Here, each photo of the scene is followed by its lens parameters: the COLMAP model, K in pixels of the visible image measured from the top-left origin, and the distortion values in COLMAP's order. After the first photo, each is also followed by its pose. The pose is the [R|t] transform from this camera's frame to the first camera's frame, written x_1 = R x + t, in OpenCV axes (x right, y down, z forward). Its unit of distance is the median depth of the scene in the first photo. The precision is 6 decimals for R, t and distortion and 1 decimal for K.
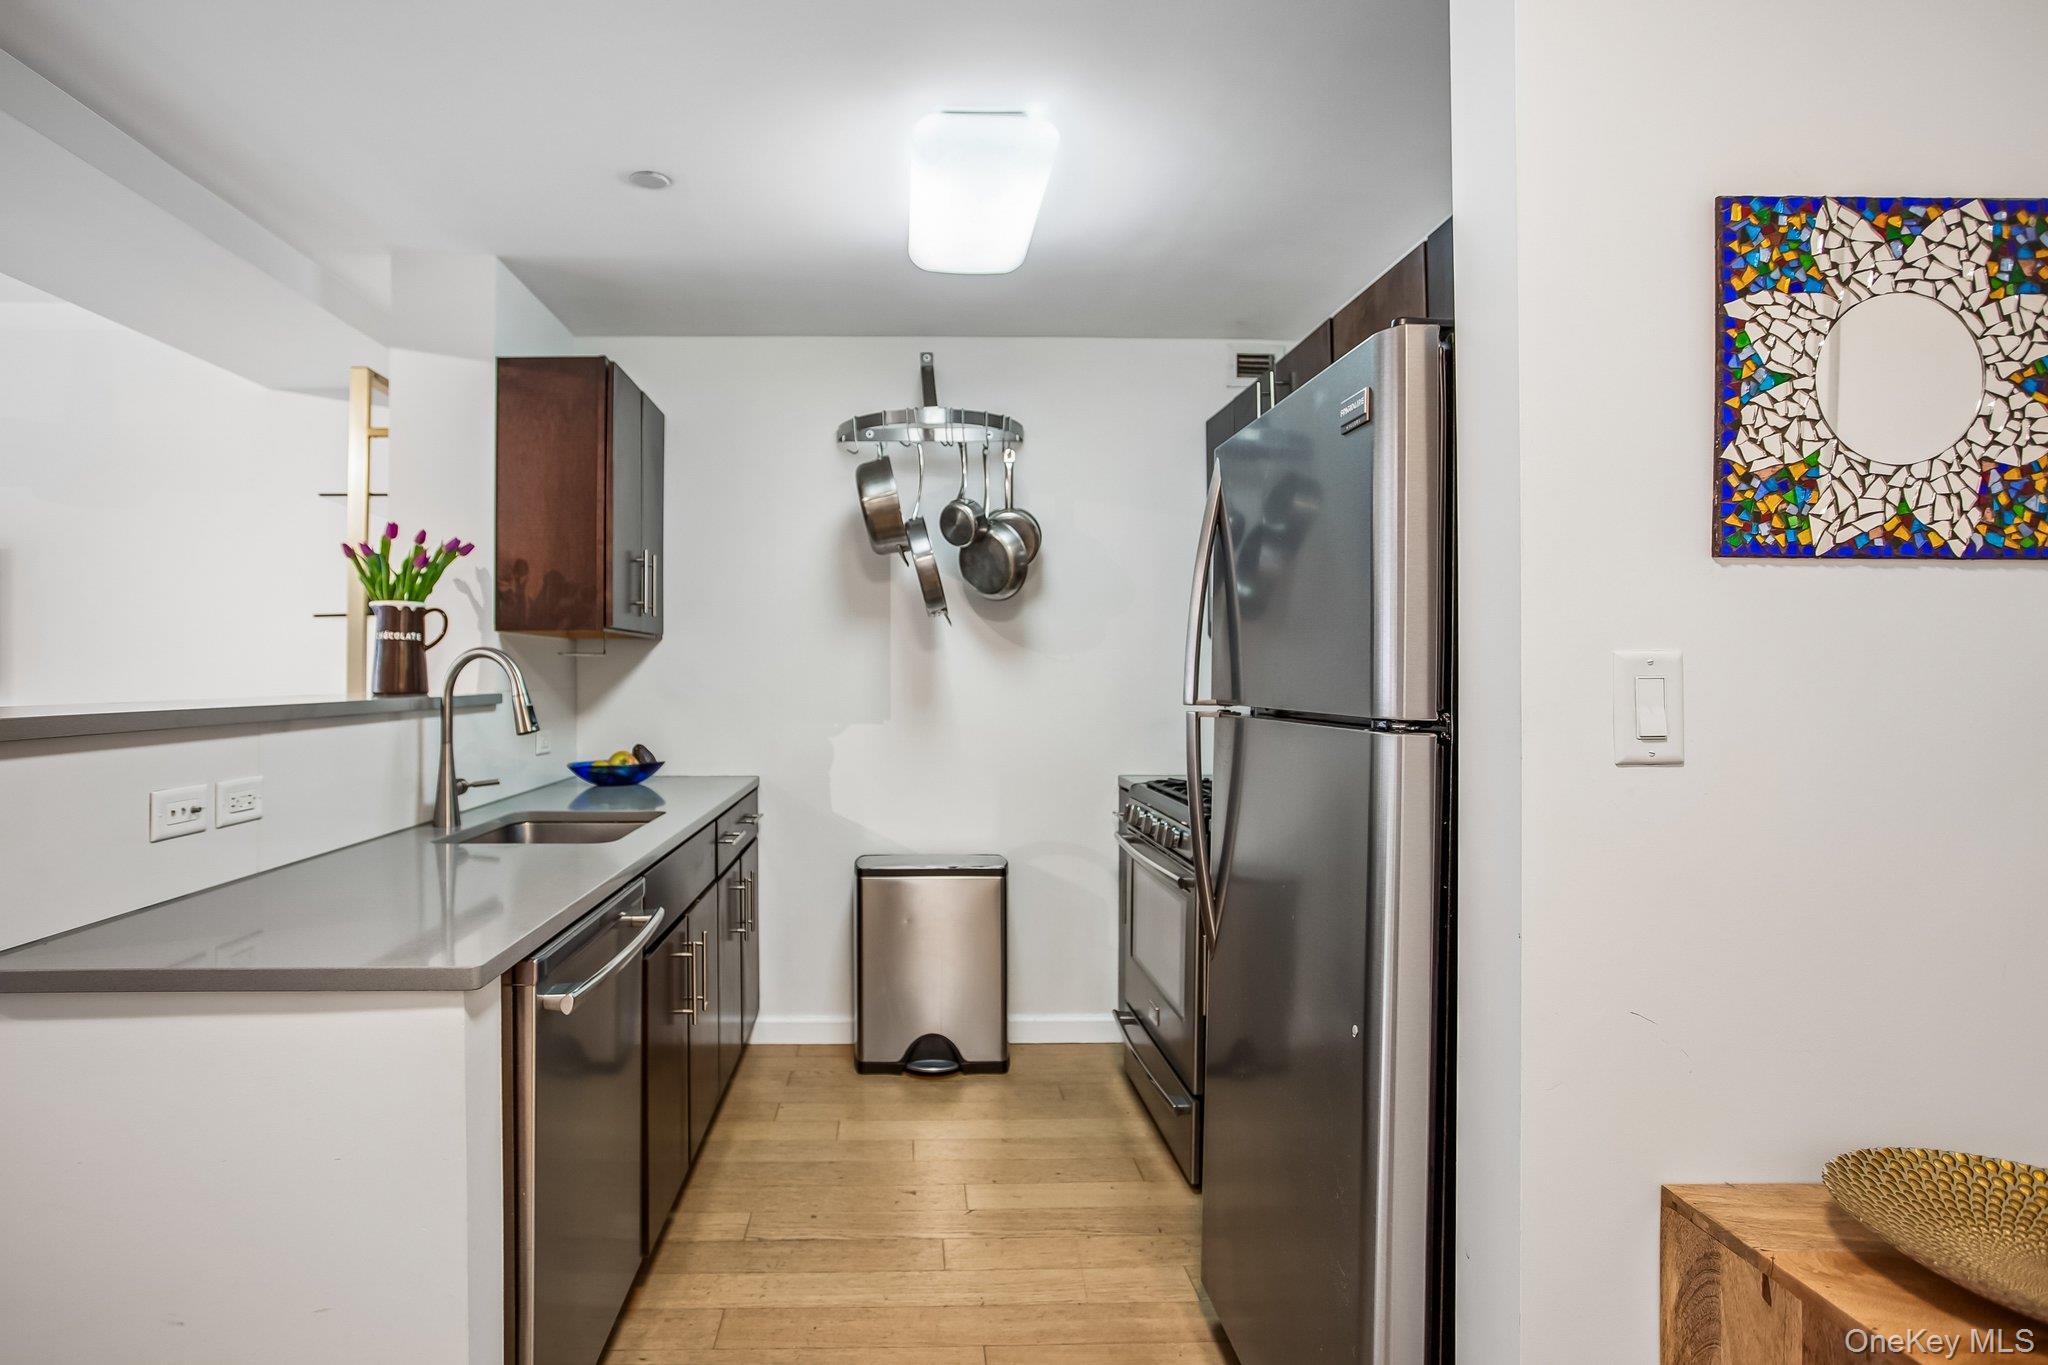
lens RADIAL K [[1023.2, 0, 1009.9], [0, 1023.2, 659.2], [0, 0, 1]] dist [-0.023788, 0.005192]
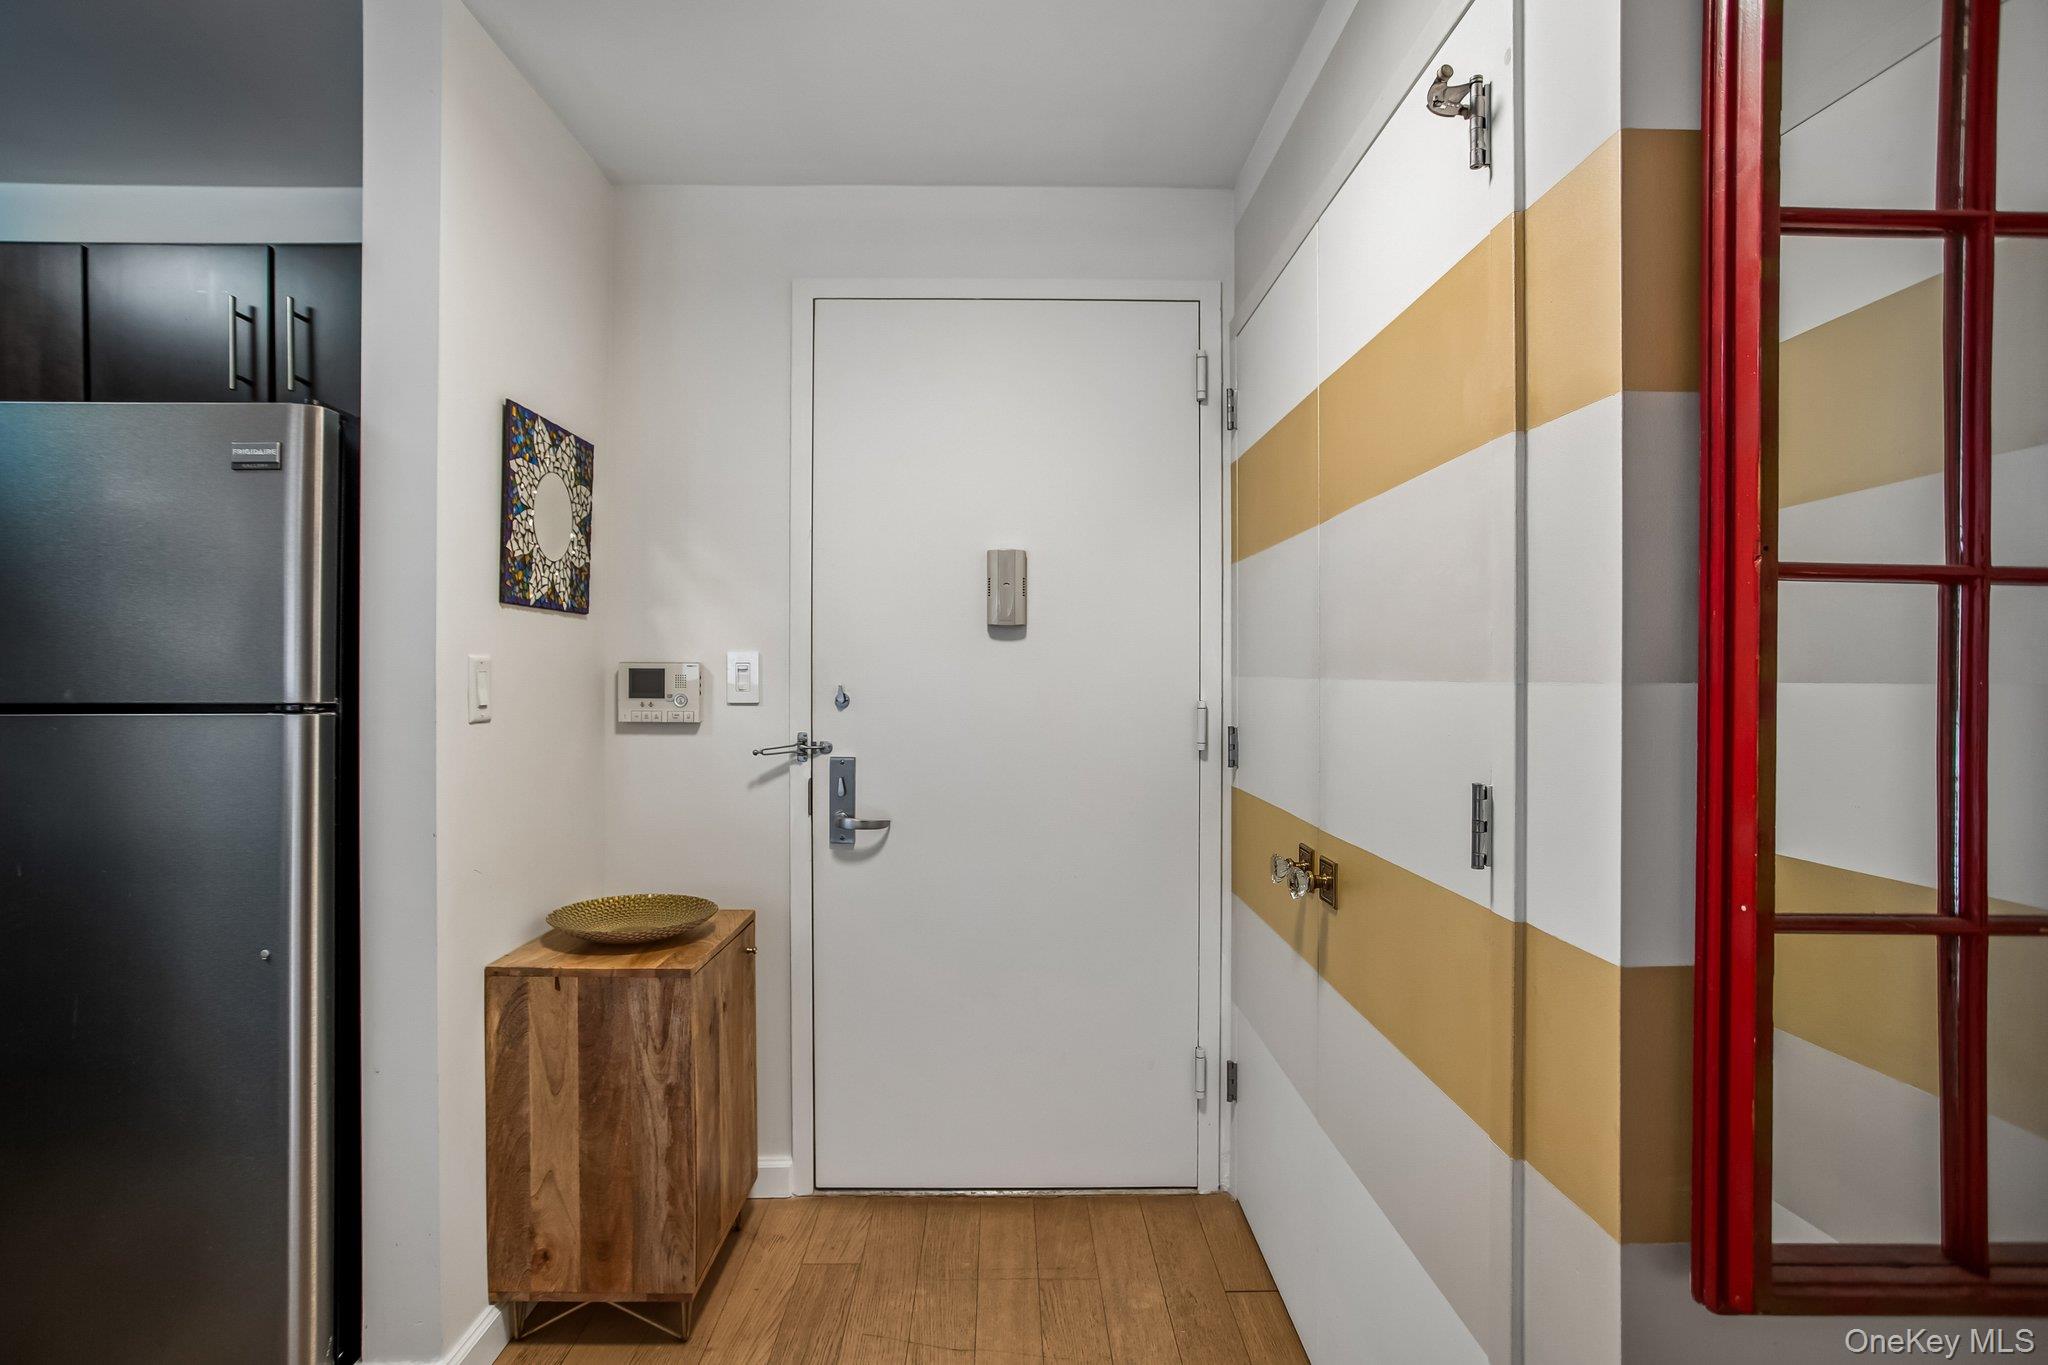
lens RADIAL K [[1023.2, 0, 1022.7], [0, 1023.2, 680.2], [0, 0, 1]] dist [-0.023788, 0.005192]
pose [[-0.001910, -0.007954, 0.999967, -1.084938], [-0.010490, 0.999914, 0.007934, 0.010748], [-0.999943, -0.010474, -0.001993, 0.094491]]
